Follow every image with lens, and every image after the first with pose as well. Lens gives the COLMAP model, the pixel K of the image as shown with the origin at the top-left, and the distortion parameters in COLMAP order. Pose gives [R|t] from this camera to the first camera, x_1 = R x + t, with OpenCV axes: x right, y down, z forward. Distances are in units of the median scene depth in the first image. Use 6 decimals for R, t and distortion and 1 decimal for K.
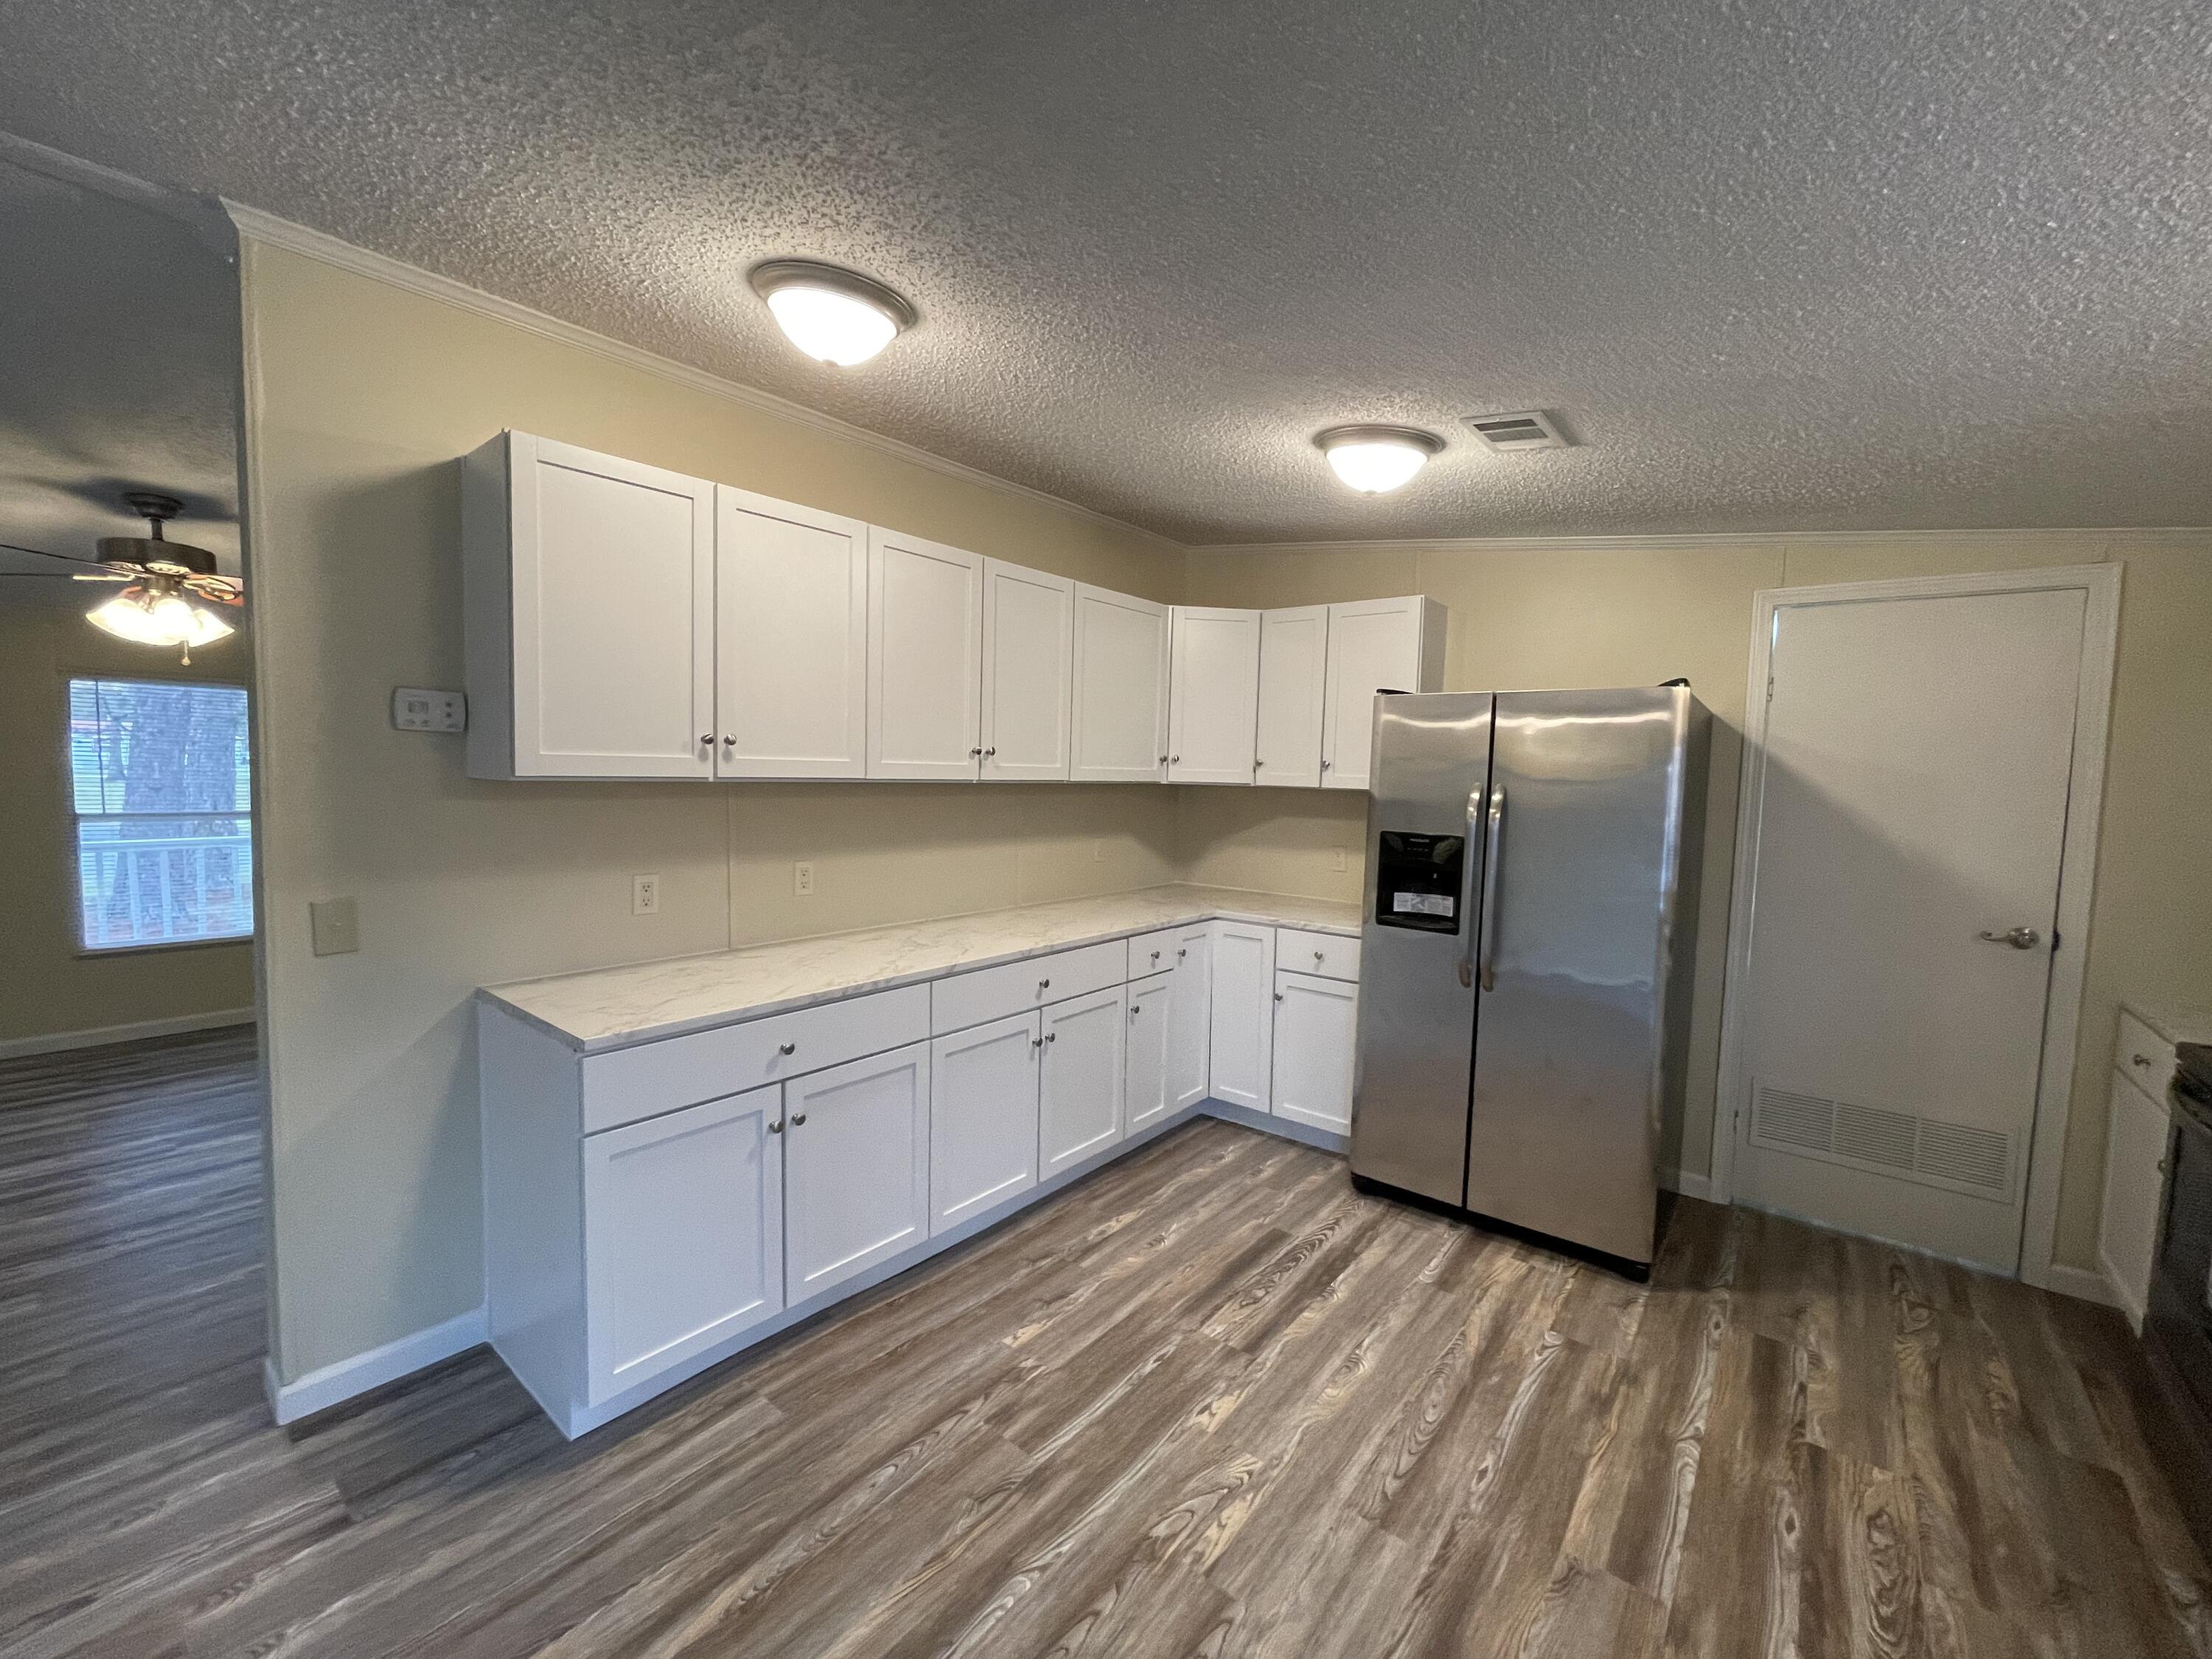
lens RADIAL K [[902.1, 0, 1102.3], [0, 902.1, 825.0], [0, 0, 1]] dist [-0.003775, 0.002964]
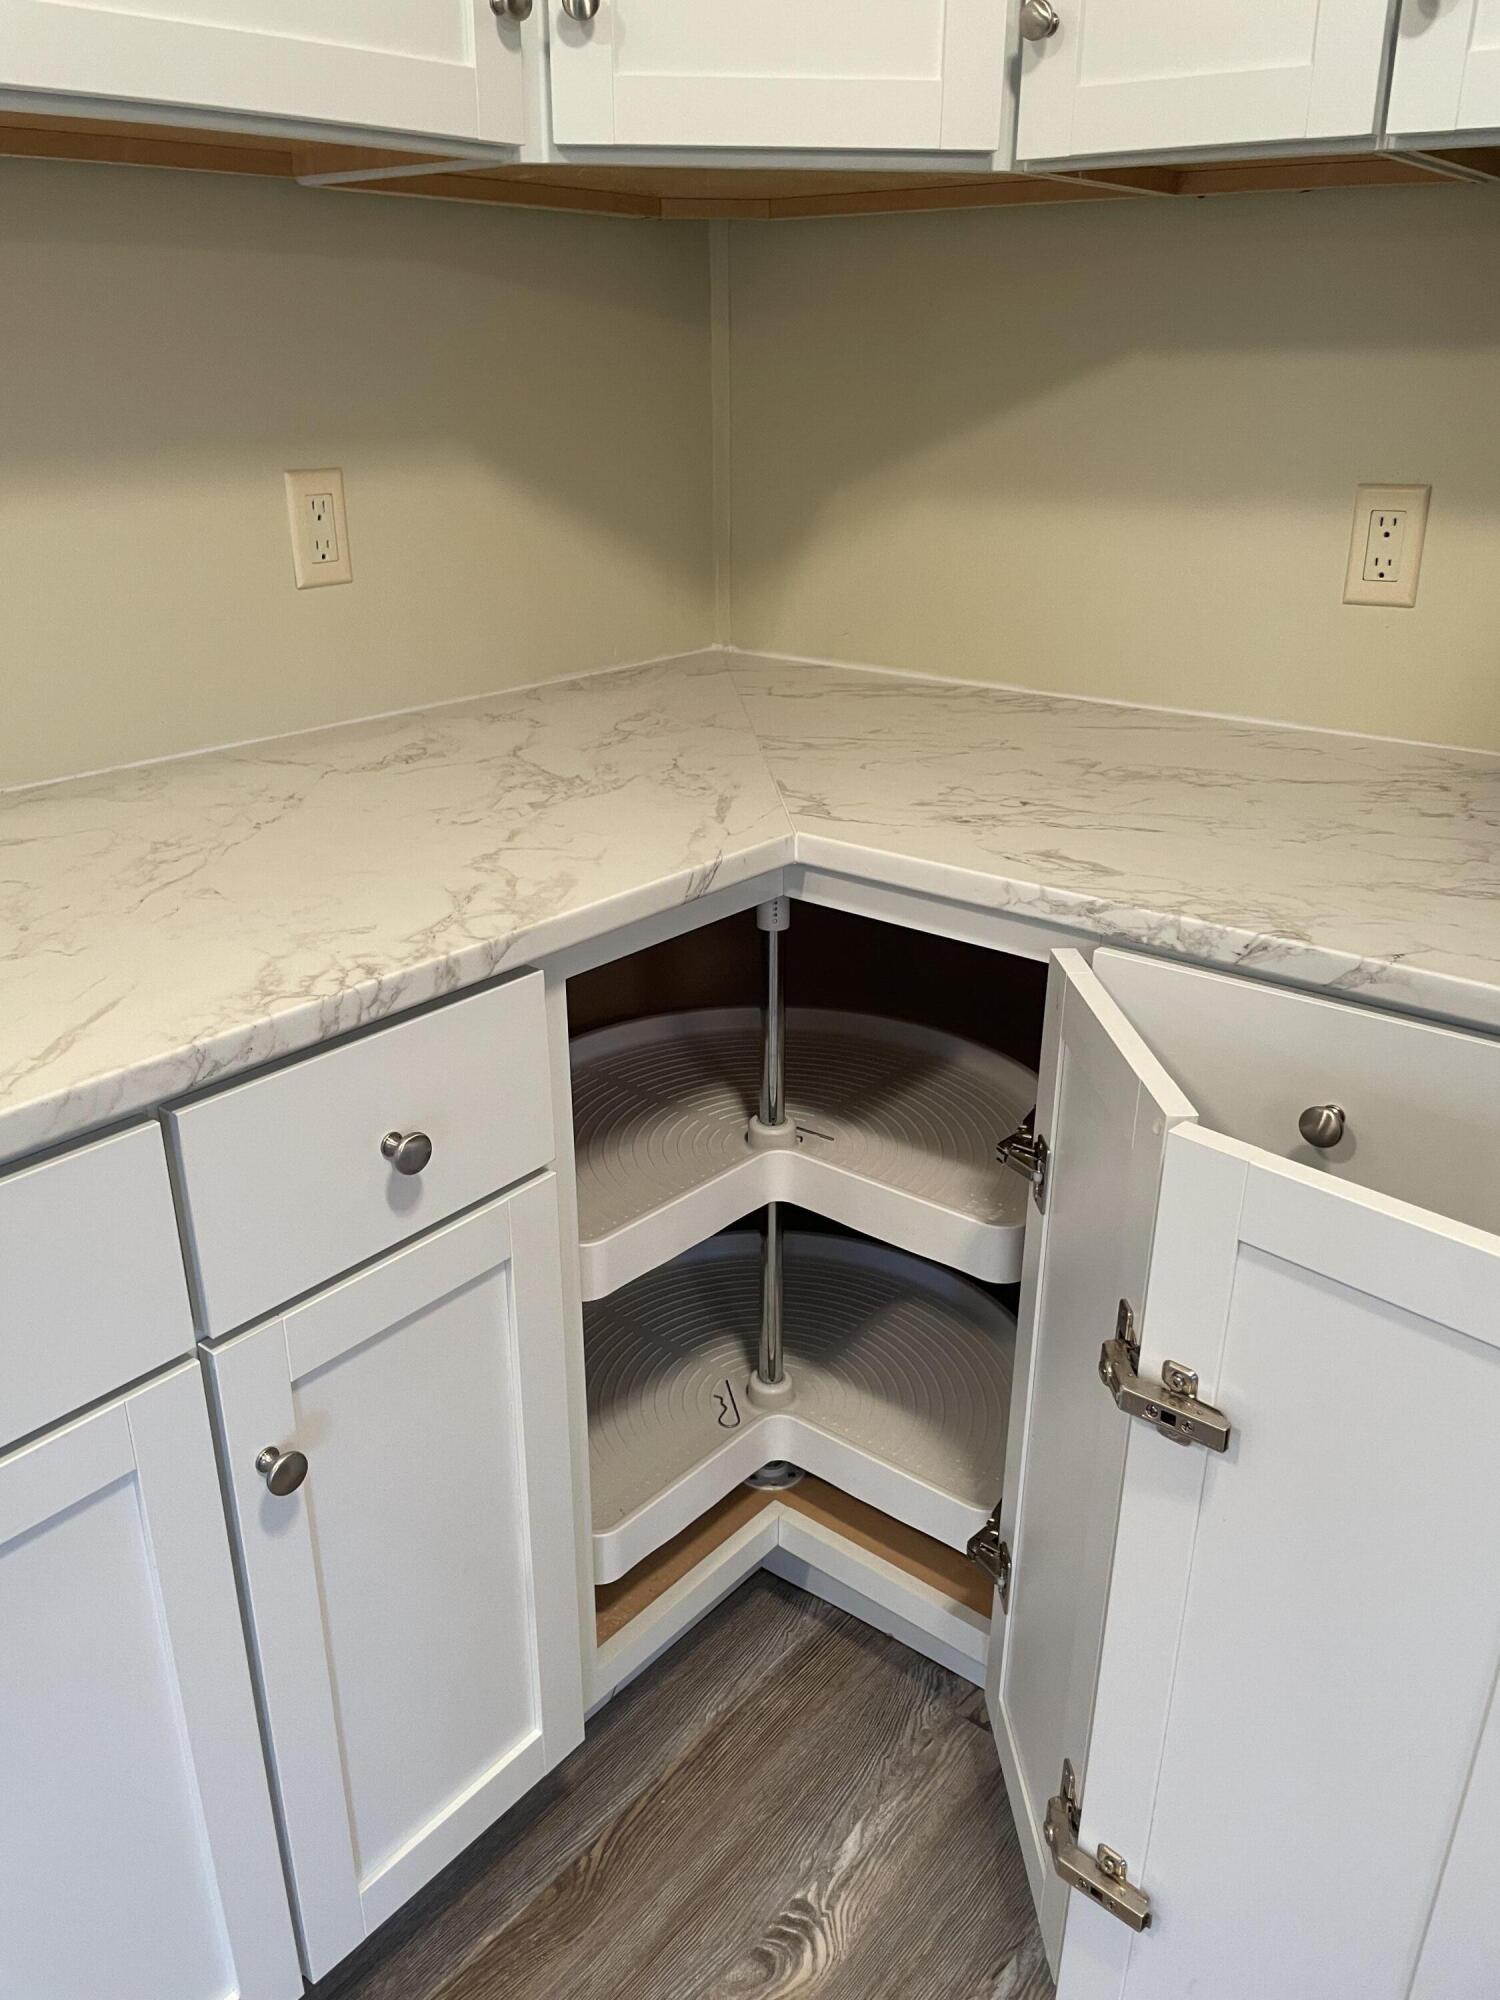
lens RADIAL K [[1542.0, 0, 751.7], [0, 1542.0, 998.8], [0, 0, 1]] dist [0.000875, 0.000173]
pose [[0.999730, -0.015840, -0.017011, 0.117656], [0.020625, 0.942018, 0.334927, 0.013290], [0.010720, -0.335188, 0.942090, 0.638306]]
